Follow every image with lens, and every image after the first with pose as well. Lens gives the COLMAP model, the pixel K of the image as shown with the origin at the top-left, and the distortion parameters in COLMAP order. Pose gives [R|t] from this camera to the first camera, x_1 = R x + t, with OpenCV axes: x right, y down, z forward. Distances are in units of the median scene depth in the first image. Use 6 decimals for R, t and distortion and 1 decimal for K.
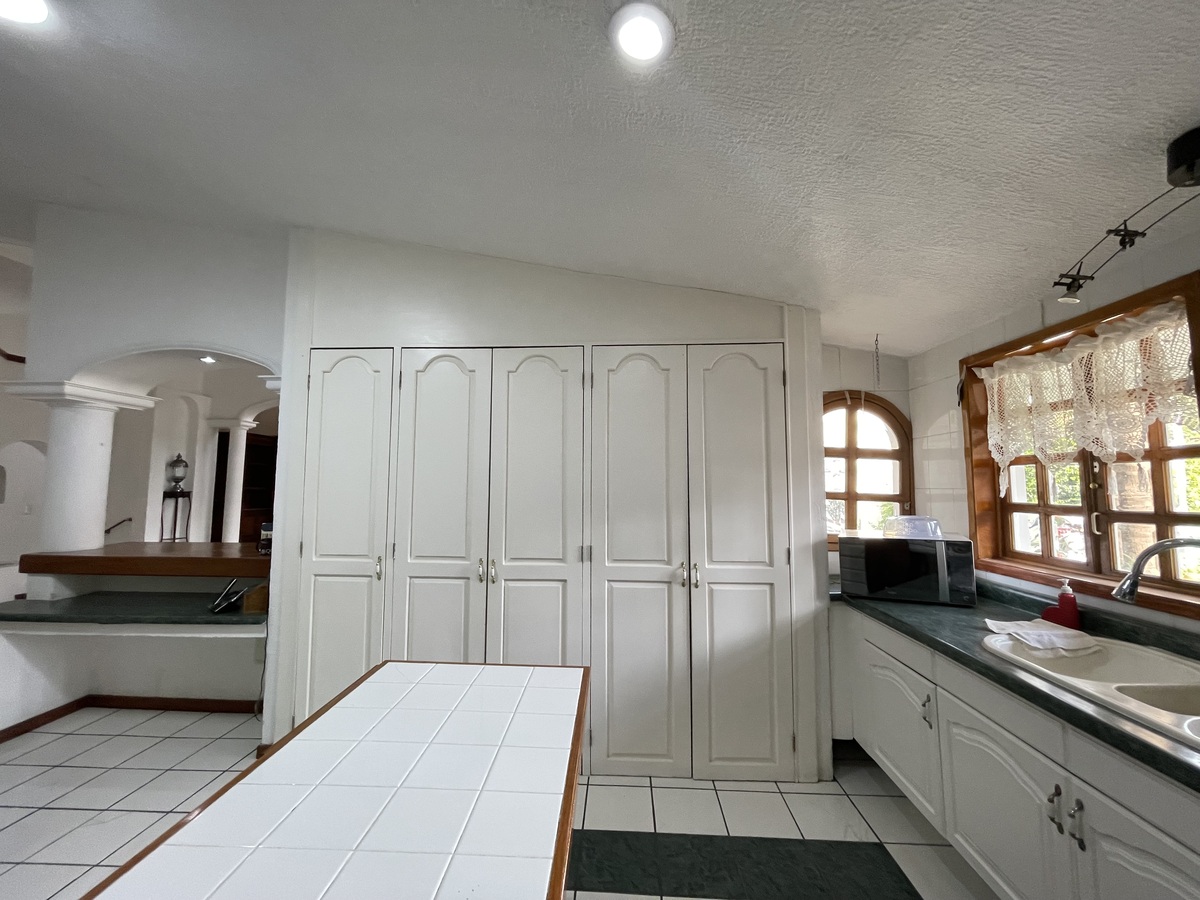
lens RADIAL K [[487.8, 0, 611.3], [0, 487.8, 444.8], [0, 0, 1]] dist [0.001767, -0.001233]
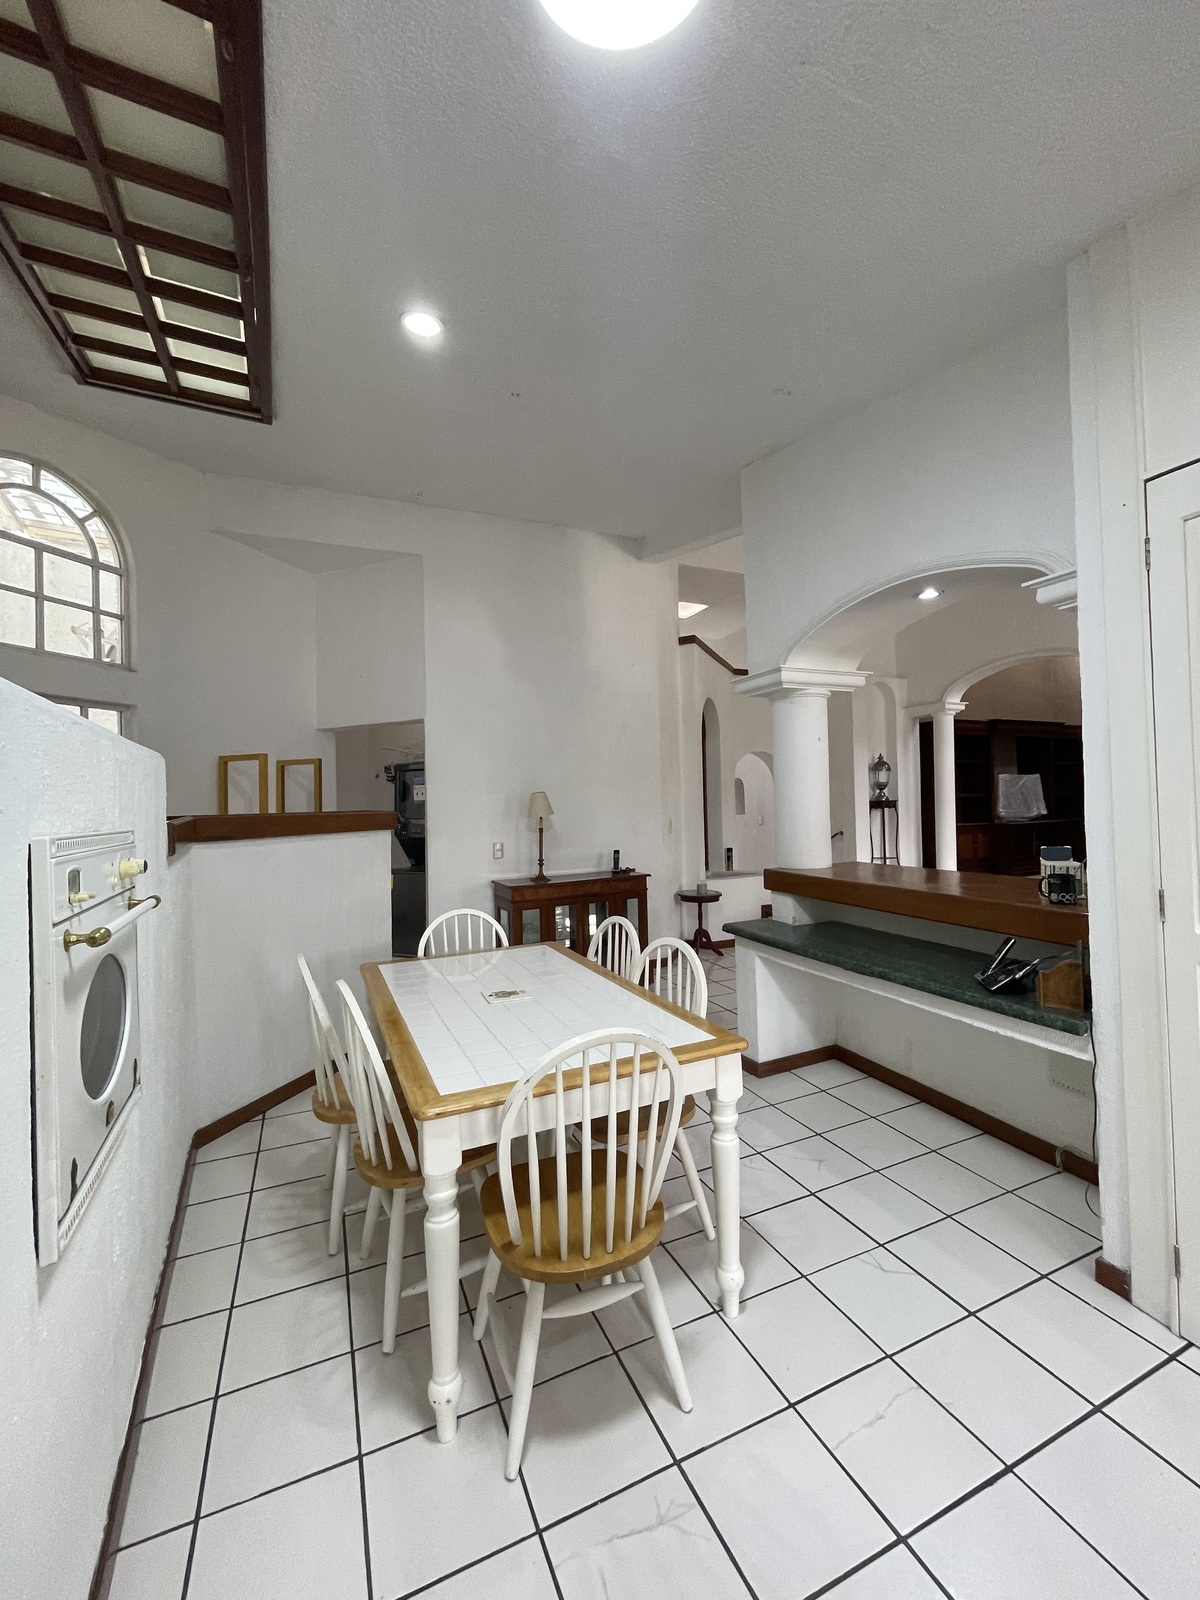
lens RADIAL K [[650.3, 0, 599.5], [0, 650.3, 792.2], [0, 0, 1]] dist [0.001767, -0.001233]
pose [[0.446890, -0.025740, -0.894219, -0.264268], [0.094143, 0.995389, 0.018396, 0.033729], [0.889622, -0.092405, 0.447253, 0.202014]]
